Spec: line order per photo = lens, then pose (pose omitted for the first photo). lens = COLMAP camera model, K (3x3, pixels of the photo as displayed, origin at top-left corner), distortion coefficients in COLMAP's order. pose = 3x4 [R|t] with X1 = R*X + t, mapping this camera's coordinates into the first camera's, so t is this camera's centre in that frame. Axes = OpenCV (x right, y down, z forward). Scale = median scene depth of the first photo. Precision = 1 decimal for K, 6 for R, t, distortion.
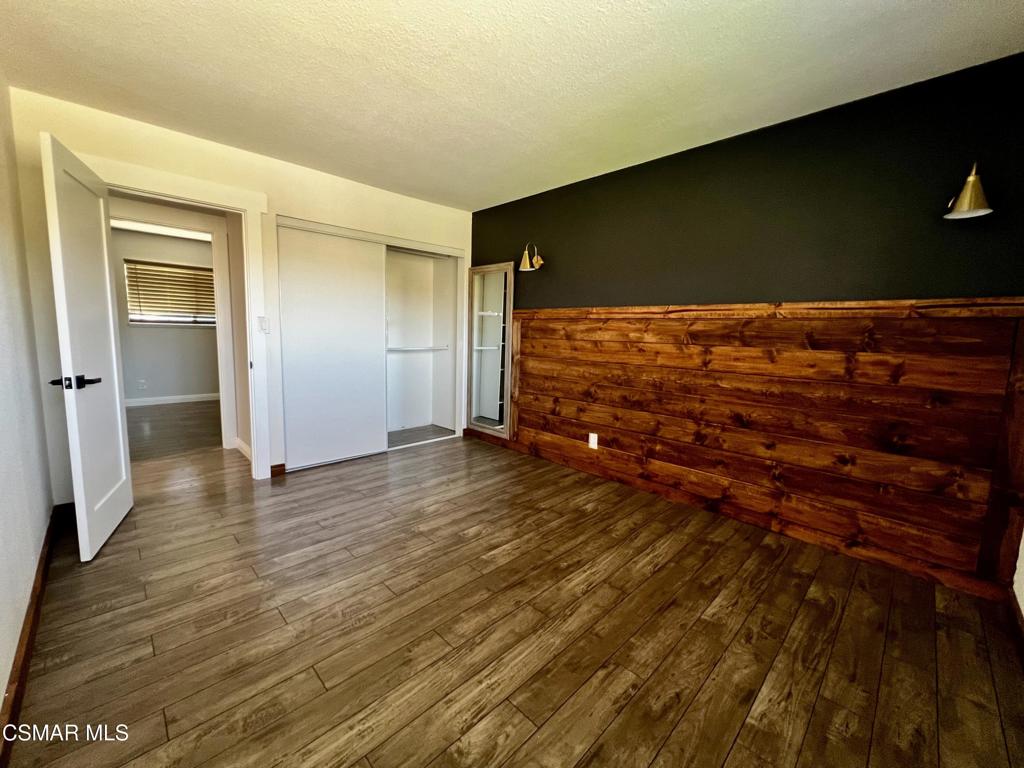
lens RADIAL K [[401.7, 0, 495.6], [0, 401.7, 381.7], [0, 0, 1]] dist [-0.000182, 0.000030]
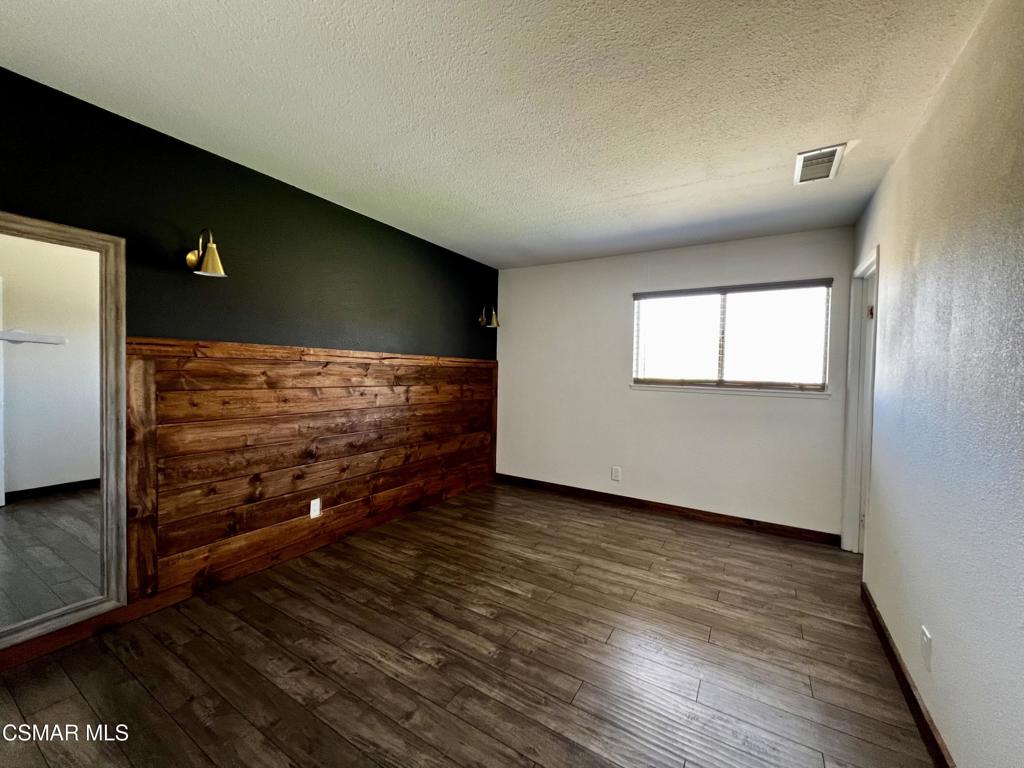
lens RADIAL K [[412.9, 0, 512.0], [0, 412.9, 384.0], [0, 0, 1]] dist [-0.001873, -0.000116]
pose [[-0.257234, -0.059296, 0.964528, -0.745377], [0.092201, 0.992056, 0.085577, -0.158347], [-0.961941, 0.110944, -0.249723, 0.894783]]
